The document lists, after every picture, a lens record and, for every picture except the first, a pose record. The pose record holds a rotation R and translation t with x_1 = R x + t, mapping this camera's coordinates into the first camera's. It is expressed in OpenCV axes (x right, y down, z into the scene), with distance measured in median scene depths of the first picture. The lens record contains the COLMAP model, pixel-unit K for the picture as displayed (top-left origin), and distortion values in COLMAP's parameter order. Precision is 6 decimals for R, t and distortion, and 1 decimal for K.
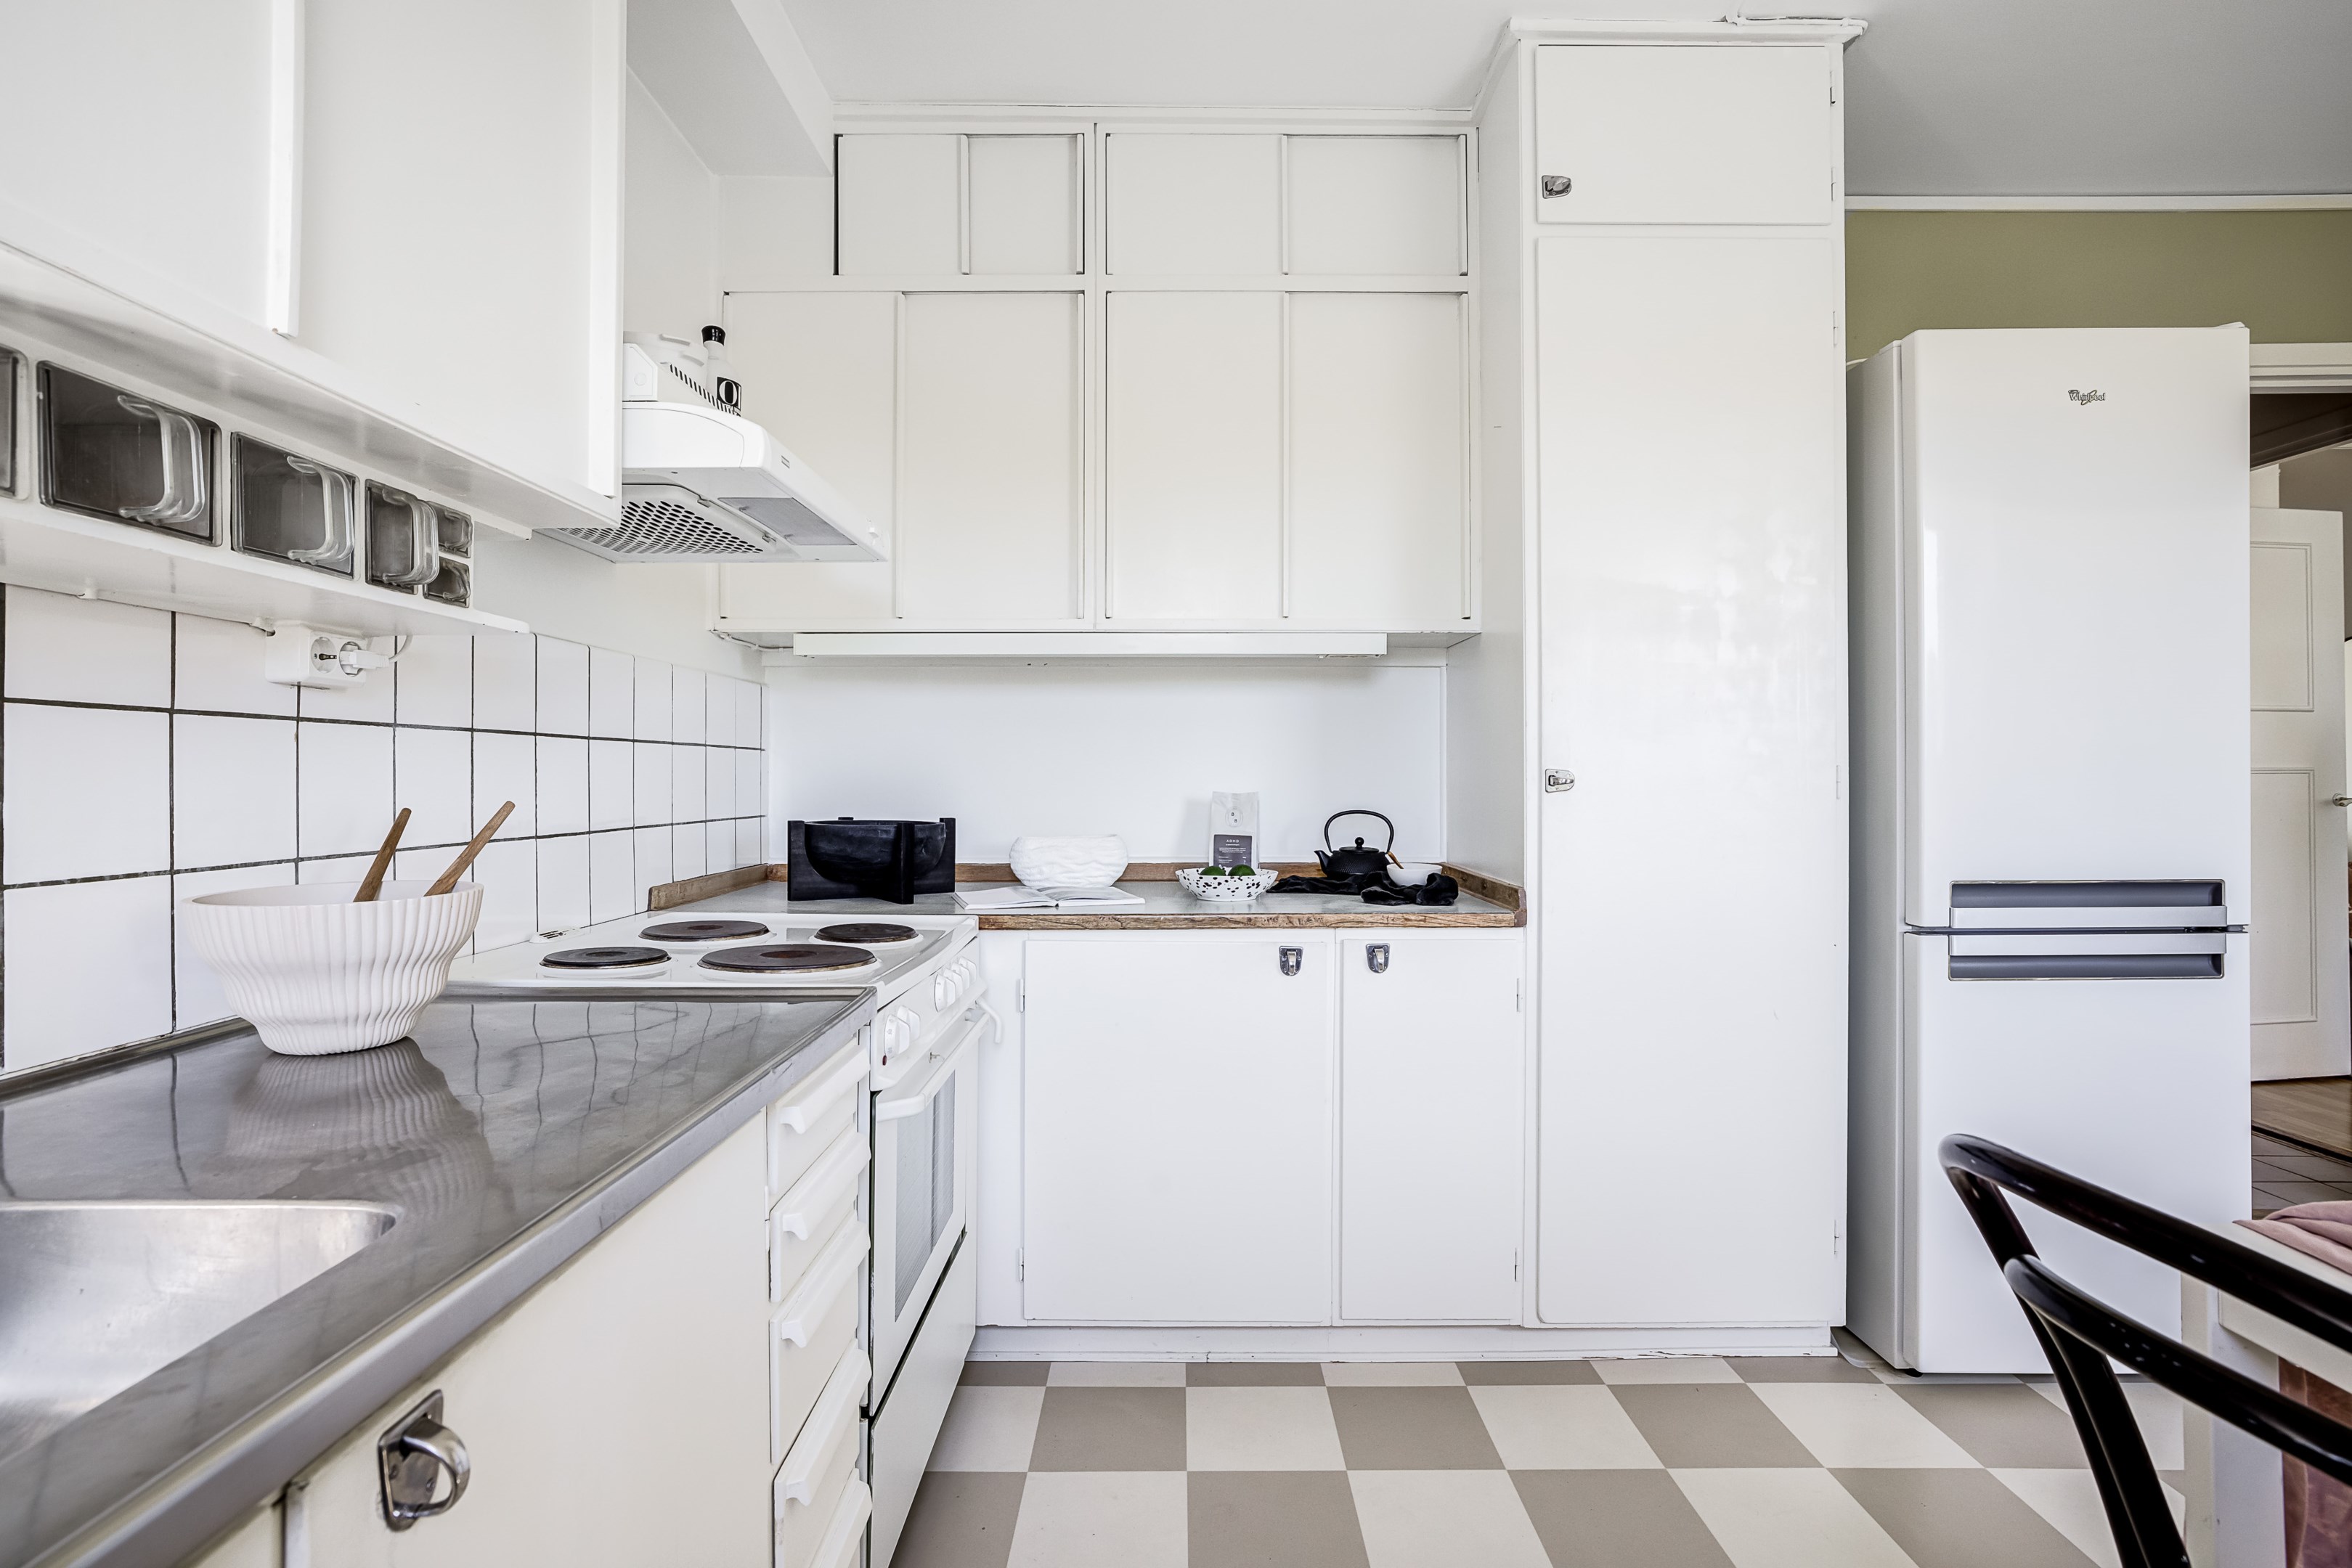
lens RADIAL K [[1221.2, 0, 1170.5], [0, 1221.2, 787.8], [0, 0, 1]] dist [-0.005245, -0.000153]
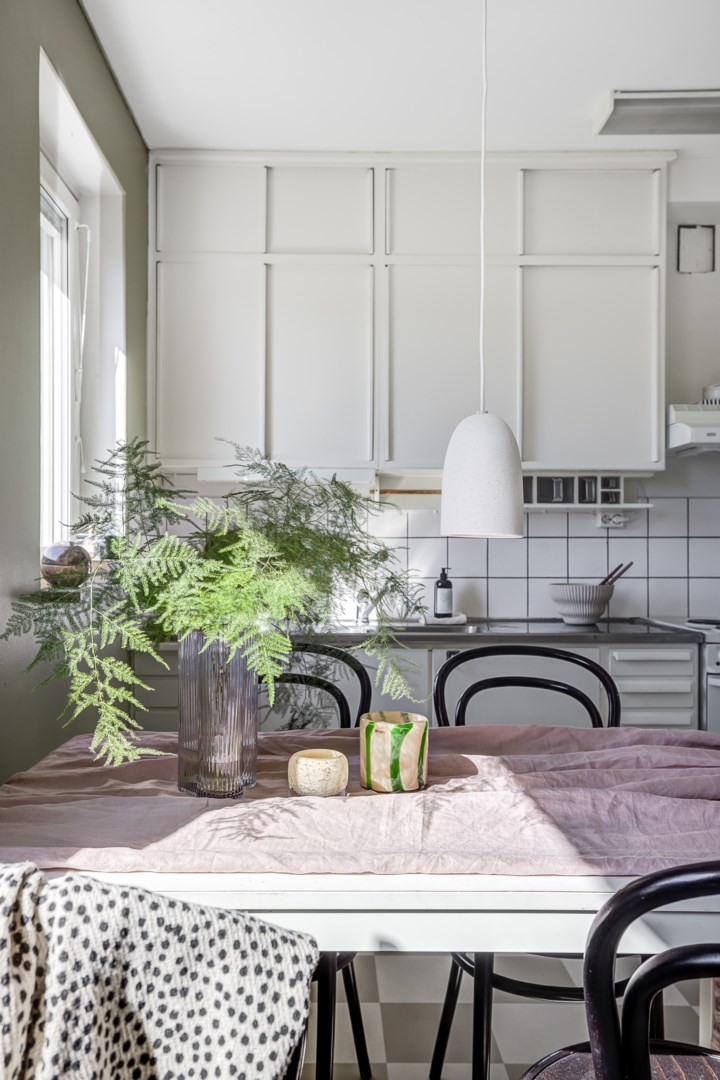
lens RADIAL K [[899.5, 0, 358.9], [0, 899.5, 547.2], [0, 0, 1]] dist [0.034628, 0.003945]
pose [[0.016677, -0.004803, -0.999849, 0.626205], [-0.000416, 0.999988, -0.004810, -0.007408], [0.999861, 0.000496, 0.016674, 0.096406]]
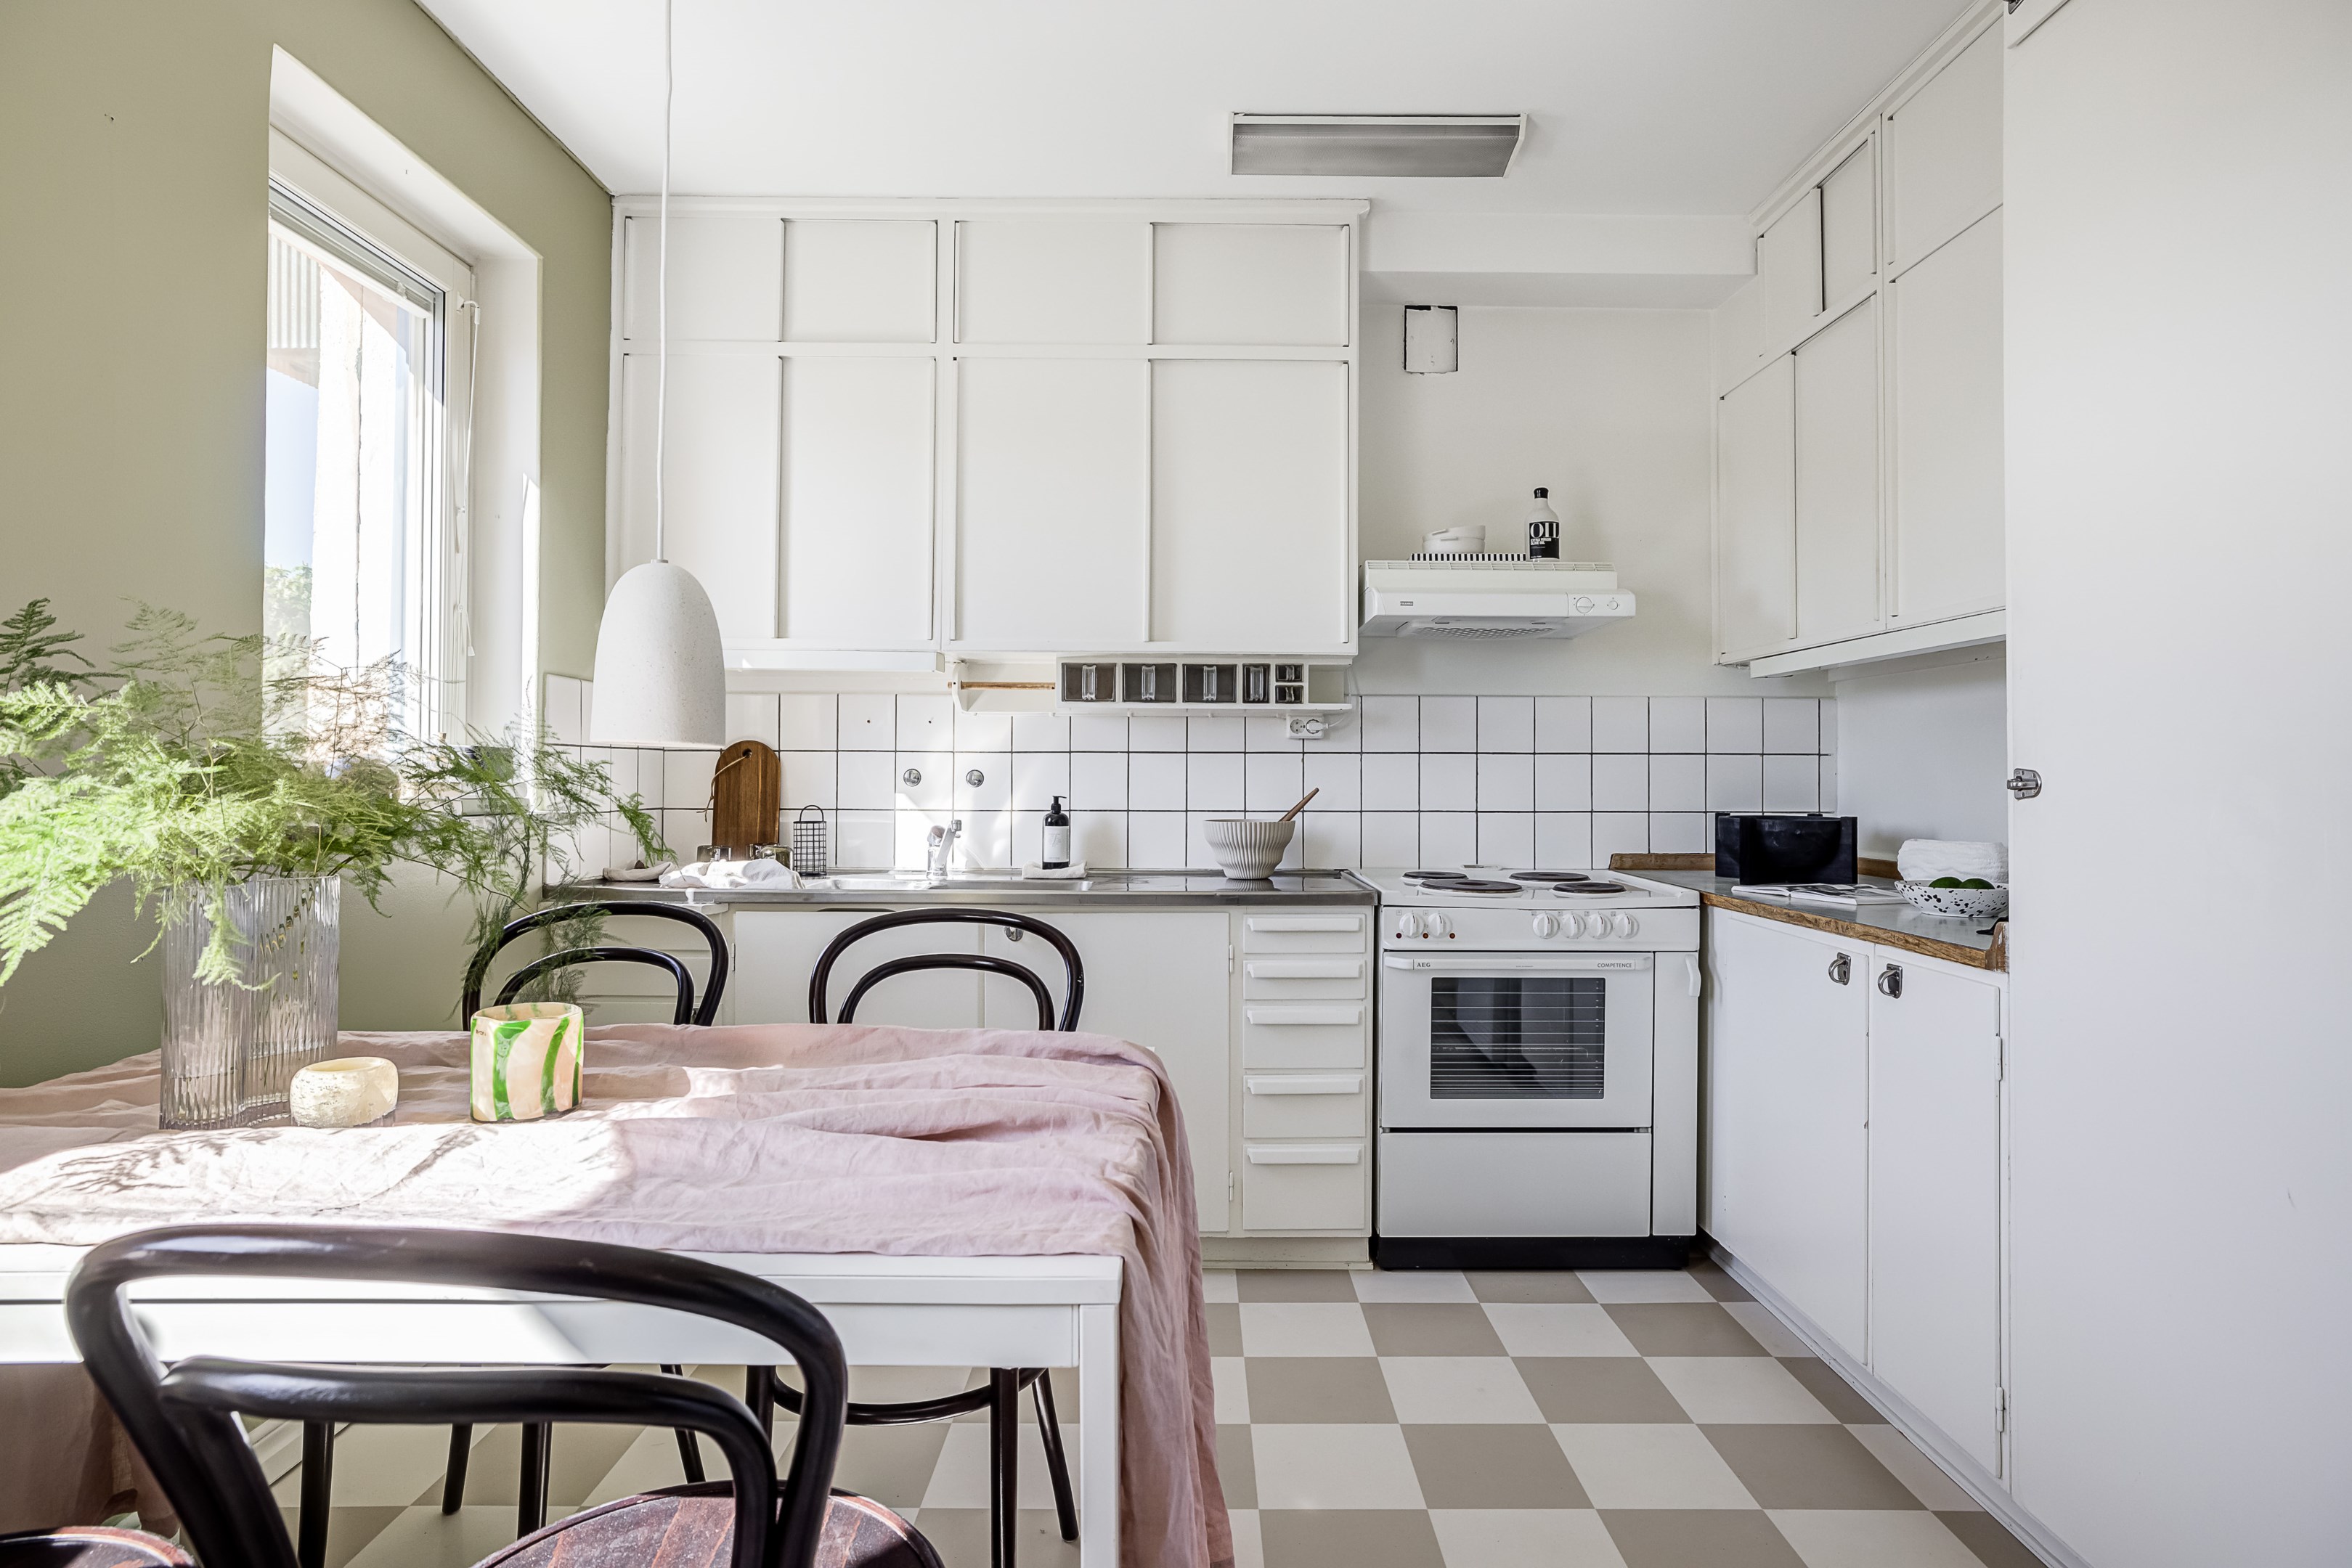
lens RADIAL K [[1292.7, 0, 1175.6], [0, 1292.7, 762.8], [0, 0, 1]] dist [-0.021227, 0.003998]
pose [[0.017409, -0.009292, -0.999805, 0.618271], [-0.003185, 0.999951, -0.009349, -0.006096], [0.999843, 0.003347, 0.017379, 0.256508]]
